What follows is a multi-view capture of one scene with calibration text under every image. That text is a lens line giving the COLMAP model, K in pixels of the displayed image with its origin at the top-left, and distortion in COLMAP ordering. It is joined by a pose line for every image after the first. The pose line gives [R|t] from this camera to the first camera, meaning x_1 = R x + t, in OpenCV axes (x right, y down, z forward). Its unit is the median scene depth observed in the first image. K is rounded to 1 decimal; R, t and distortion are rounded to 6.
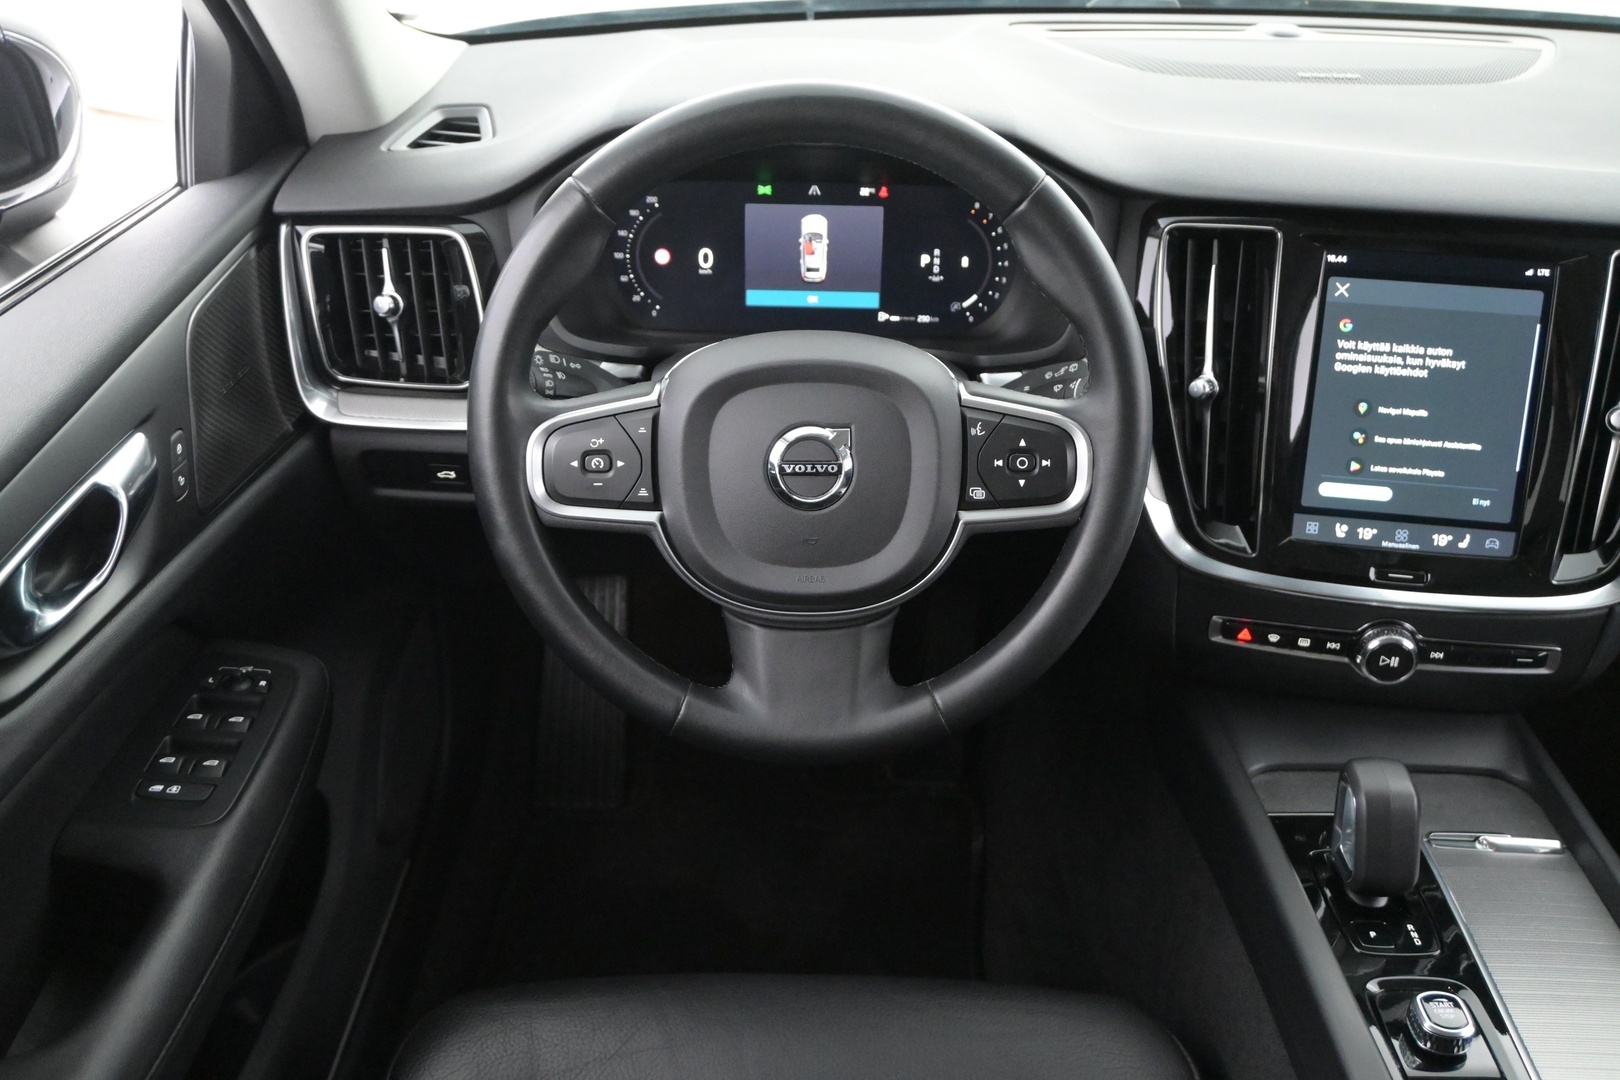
lens RADIAL K [[1473.8, 0, 801.7], [0, 1473.8, 542.1], [0, 0, 1]] dist [-0.009251, 0.000000]
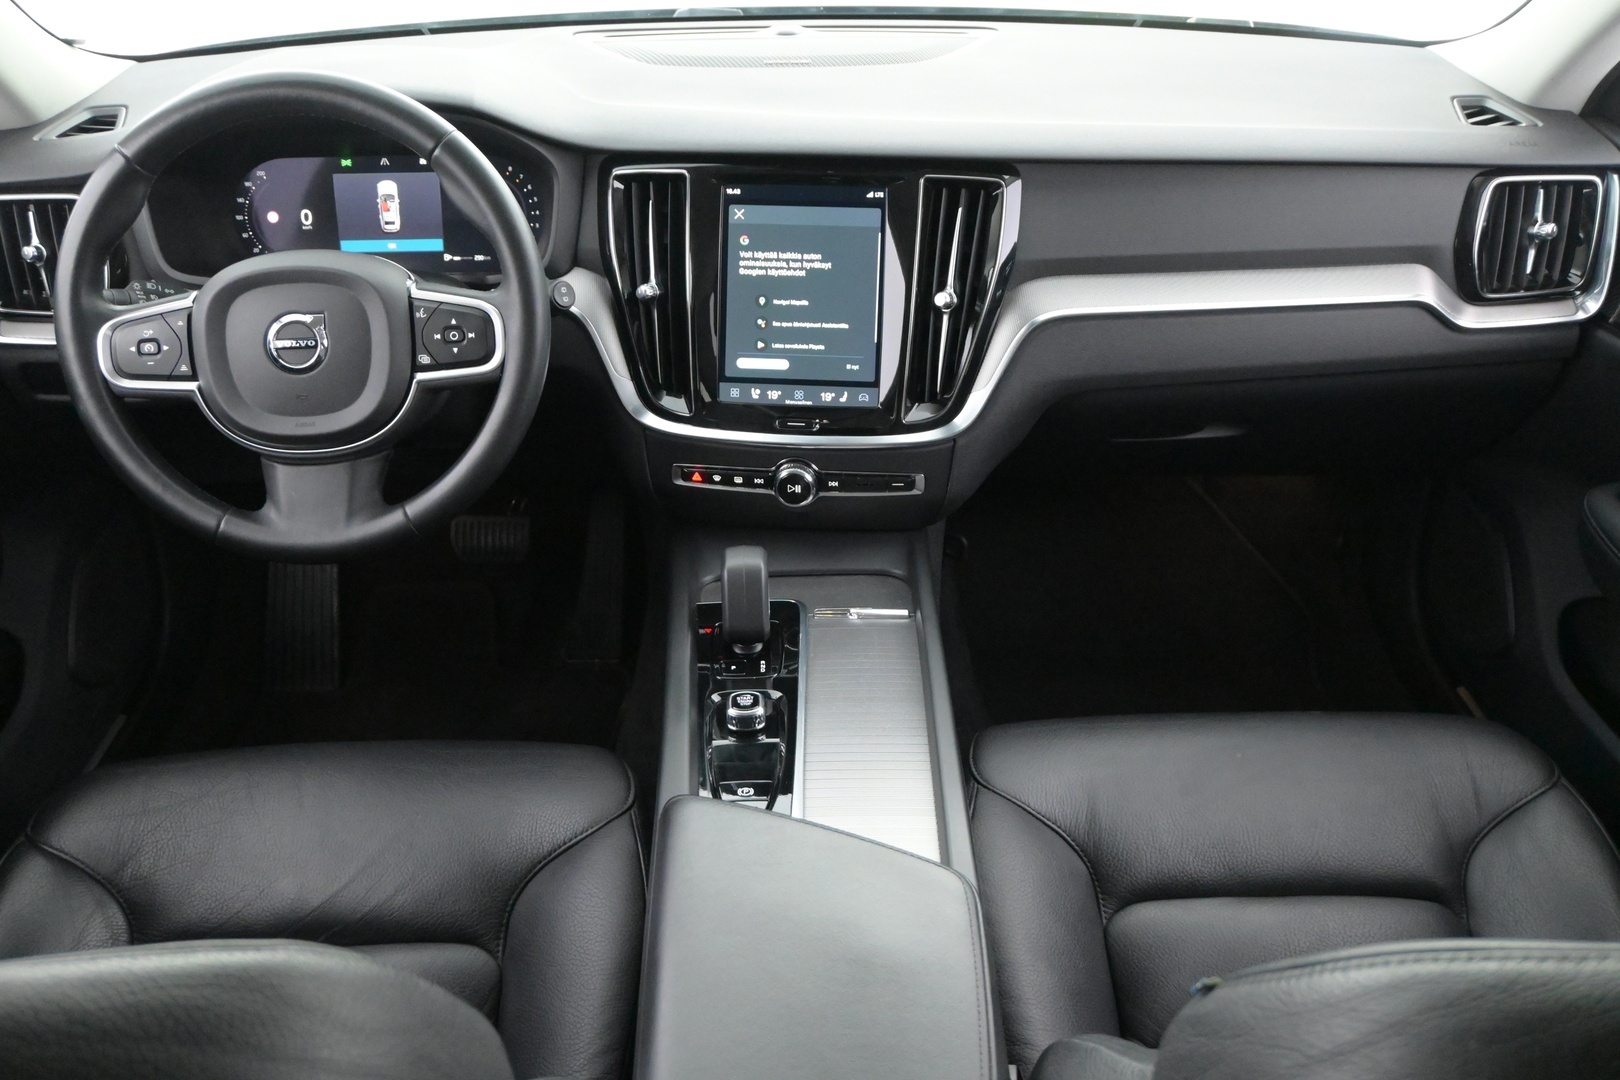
lens RADIAL K [[1473.8, 0, 814.3], [0, 1473.8, 540.5], [0, 0, 1]] dist [-0.009251, 0.000000]
pose [[0.998777, -0.041785, 0.026420, 0.383712], [0.042363, 0.998866, -0.021714, 0.159476], [-0.025482, 0.022806, 0.999415, -0.347060]]
